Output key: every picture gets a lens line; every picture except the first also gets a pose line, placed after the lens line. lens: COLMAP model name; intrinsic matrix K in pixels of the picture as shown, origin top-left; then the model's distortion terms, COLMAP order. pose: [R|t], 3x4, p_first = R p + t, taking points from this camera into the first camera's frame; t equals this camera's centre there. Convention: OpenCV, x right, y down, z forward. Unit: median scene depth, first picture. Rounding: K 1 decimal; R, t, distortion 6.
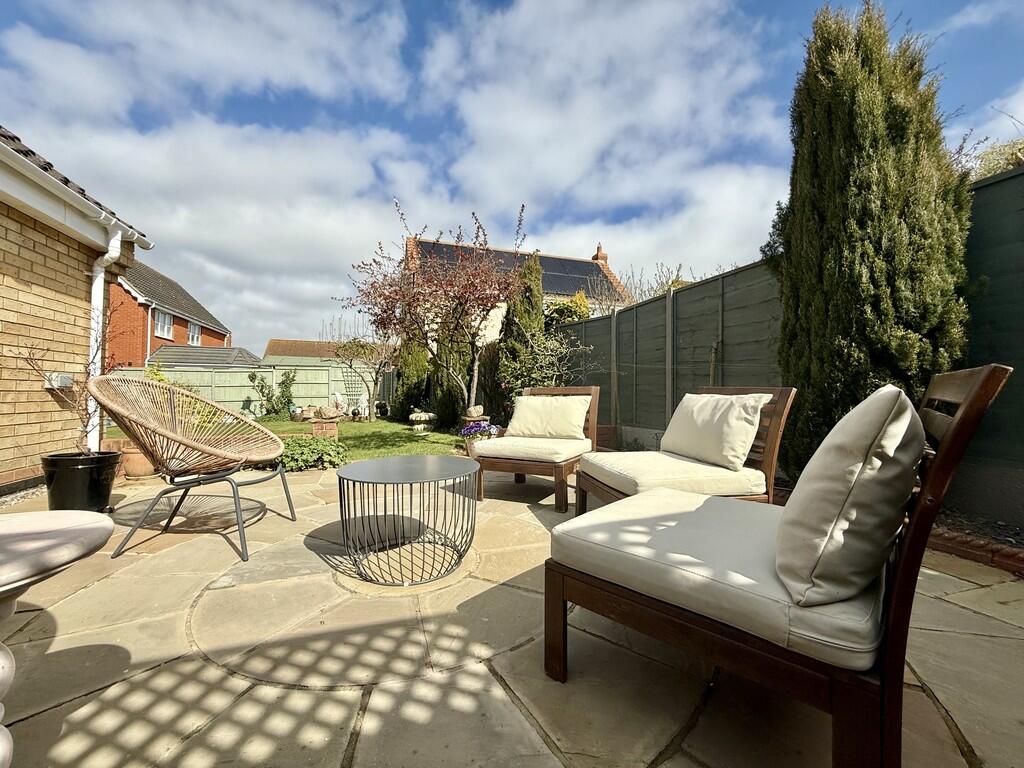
lens RADIAL K [[406.3, 0, 511.2], [0, 406.3, 389.8], [0, 0, 1]] dist [0.002138, 0.000096]
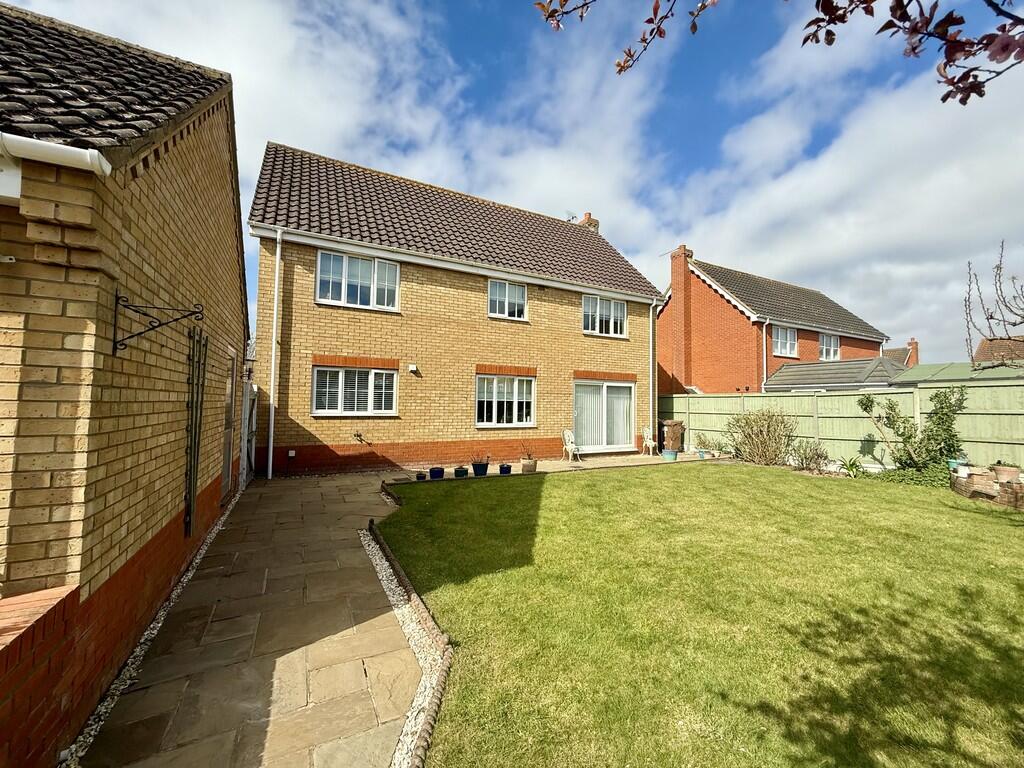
lens RADIAL K [[406.3, 0, 510.9], [0, 406.3, 385.7], [0, 0, 1]] dist [0.002138, 0.000096]
pose [[0.142021, -0.050253, -0.988587, -0.095331], [-0.005058, 0.998661, -0.051492, -0.020343], [0.989851, 0.012313, 0.141576, 0.333697]]
